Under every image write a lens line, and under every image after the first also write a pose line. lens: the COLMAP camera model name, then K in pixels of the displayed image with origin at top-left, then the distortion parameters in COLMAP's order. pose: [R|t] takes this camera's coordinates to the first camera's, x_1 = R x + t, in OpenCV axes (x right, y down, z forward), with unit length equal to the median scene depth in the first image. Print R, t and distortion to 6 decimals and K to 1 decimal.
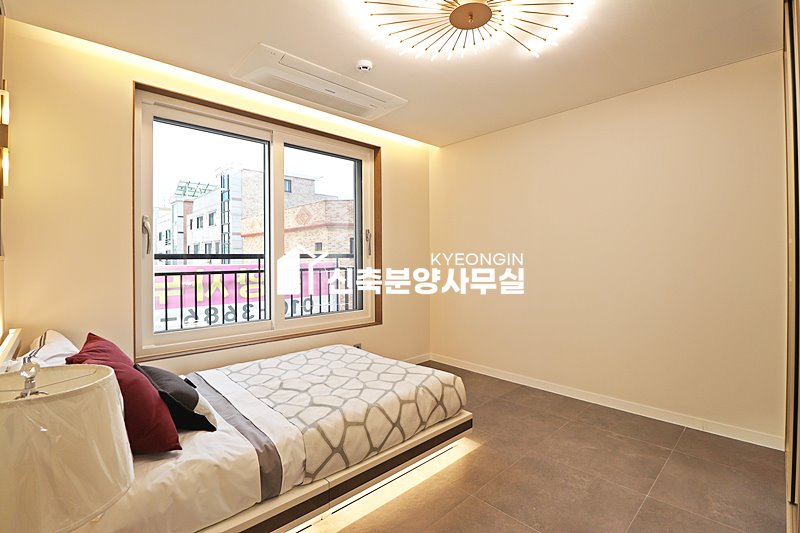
lens RADIAL K [[370.9, 0, 400.4], [0, 370.9, 258.6], [0, 0, 1]] dist [0.000505, -0.012007]
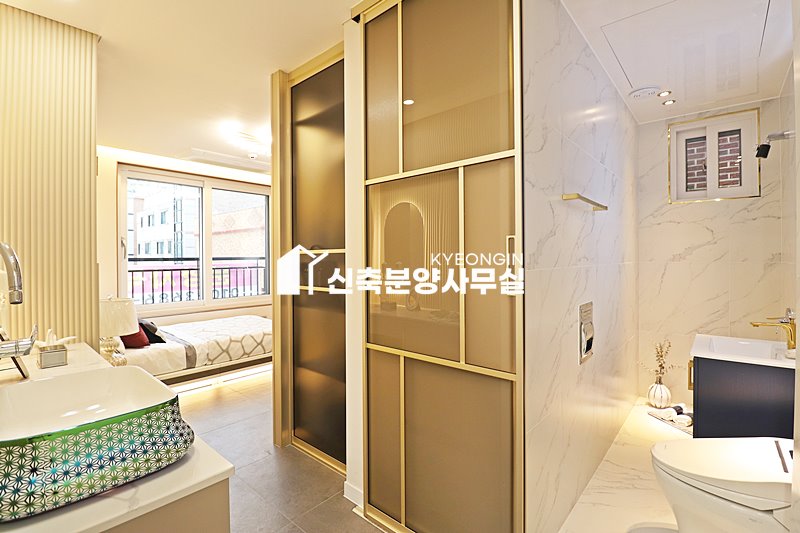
lens RADIAL K [[370.9, 0, 400.4], [0, 370.9, 258.6], [0, 0, 1]] dist [0.000505, -0.012007]
pose [[0.995197, 0.001587, 0.097876, 0.318297], [-0.001965, 0.999991, 0.003770, -0.017101], [-0.097869, -0.003944, 0.995191, -0.626703]]
